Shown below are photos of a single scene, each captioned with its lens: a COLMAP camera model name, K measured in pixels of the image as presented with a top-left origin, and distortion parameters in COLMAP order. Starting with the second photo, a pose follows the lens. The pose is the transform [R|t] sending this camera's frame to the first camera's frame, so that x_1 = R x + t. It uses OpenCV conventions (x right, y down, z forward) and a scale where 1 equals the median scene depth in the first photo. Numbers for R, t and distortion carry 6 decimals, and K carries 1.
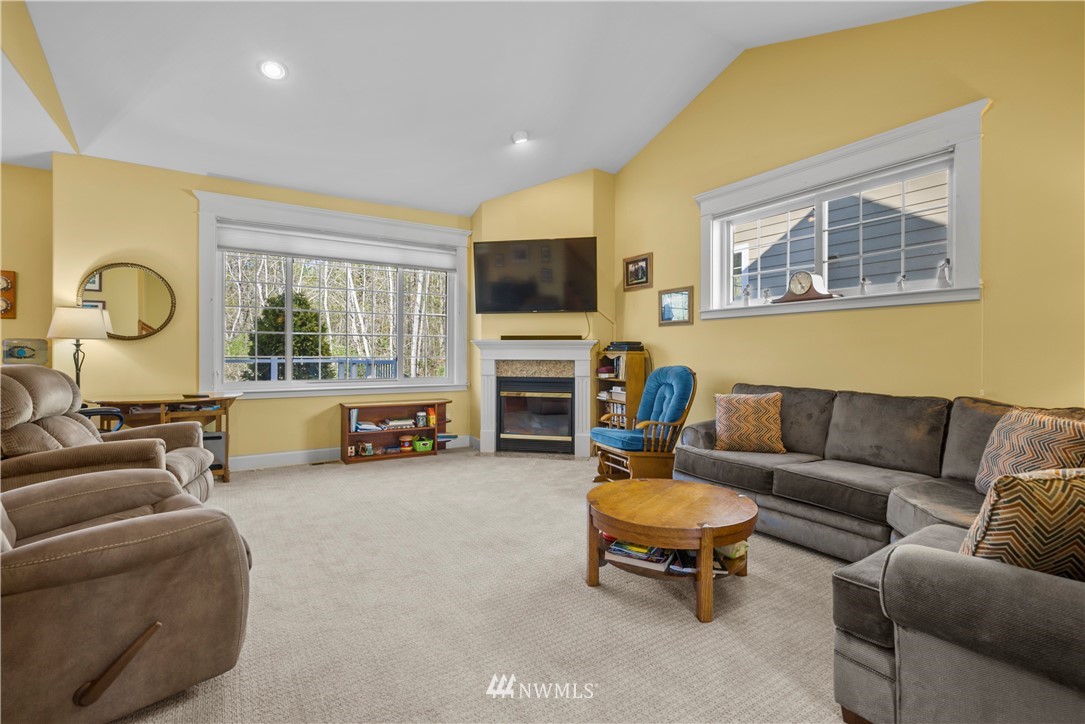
lens RADIAL K [[496.8, 0, 543.9], [0, 496.8, 356.0], [0, 0, 1]] dist [-0.000083, 0.000015]
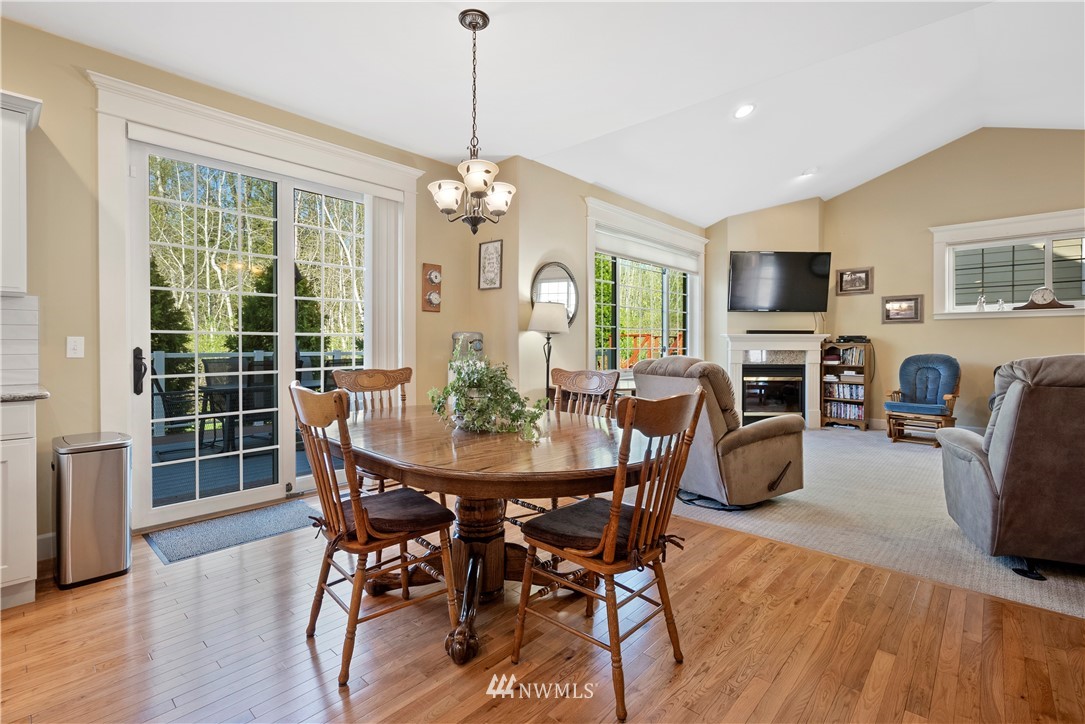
lens RADIAL K [[491.4, 0, 545.8], [0, 491.4, 347.5], [0, 0, 1]] dist [-0.000594, 0.000155]
pose [[0.967915, -0.004422, 0.251240, -0.891022], [0.003940, 0.999989, 0.002419, -0.004034], [-0.251248, -0.001351, 0.967922, -0.024272]]
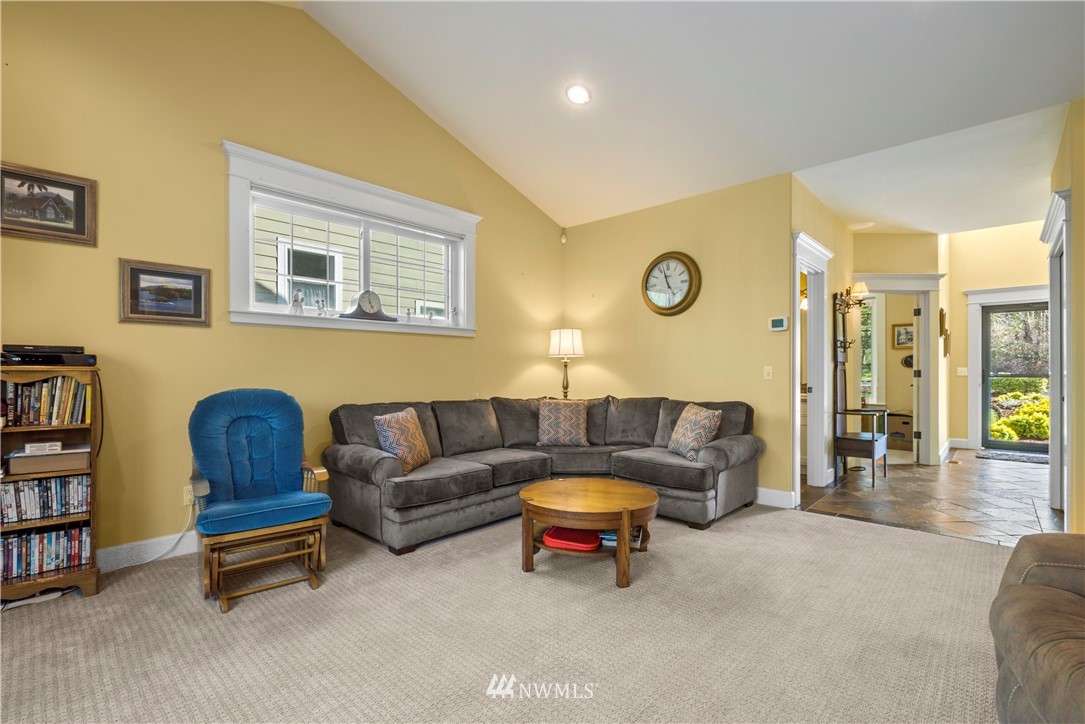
lens RADIAL K [[495.2, 0, 538.6], [0, 495.2, 371.7], [0, 0, 1]] dist [-0.000839, 0.000266]
pose [[-0.246831, -0.002404, 0.969055, -0.397753], [0.004434, 0.999984, 0.003610, -0.003799], [-0.969048, 0.005187, -0.246817, 0.642930]]
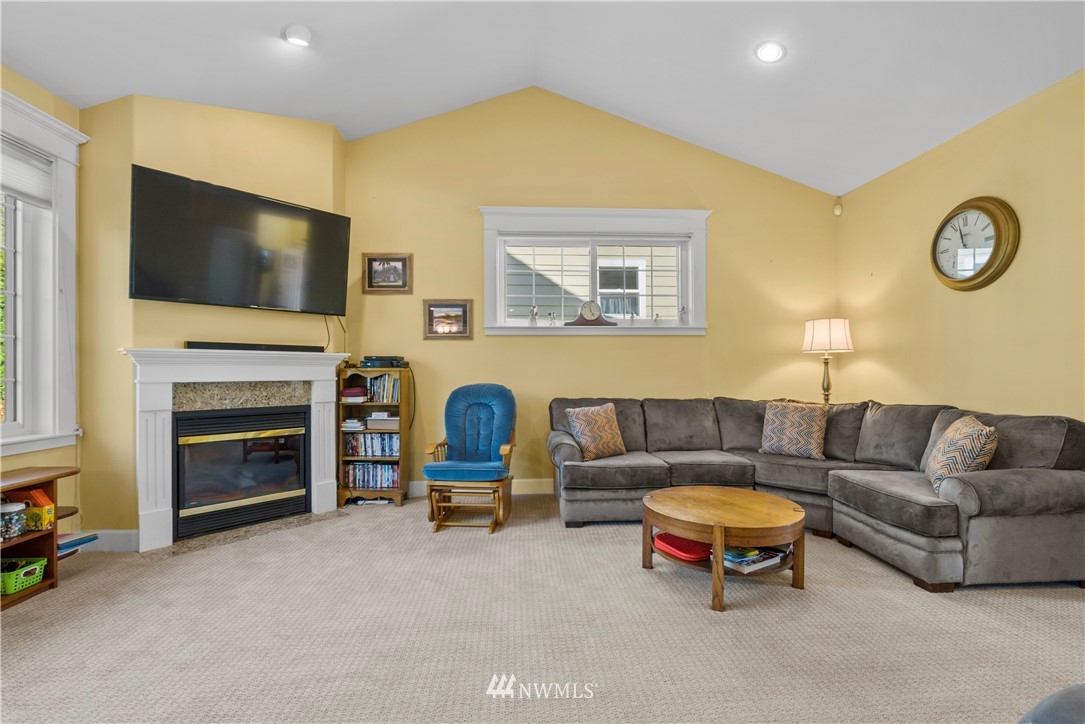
lens RADIAL K [[492.0, 0, 541.4], [0, 492.0, 369.7], [0, 0, 1]] dist [-0.002414, 0.000323]
pose [[0.490536, -0.002062, 0.871419, -0.400517], [0.008282, 0.999963, -0.002296, -0.002678], [-0.871382, 0.008344, 0.490535, 0.369387]]
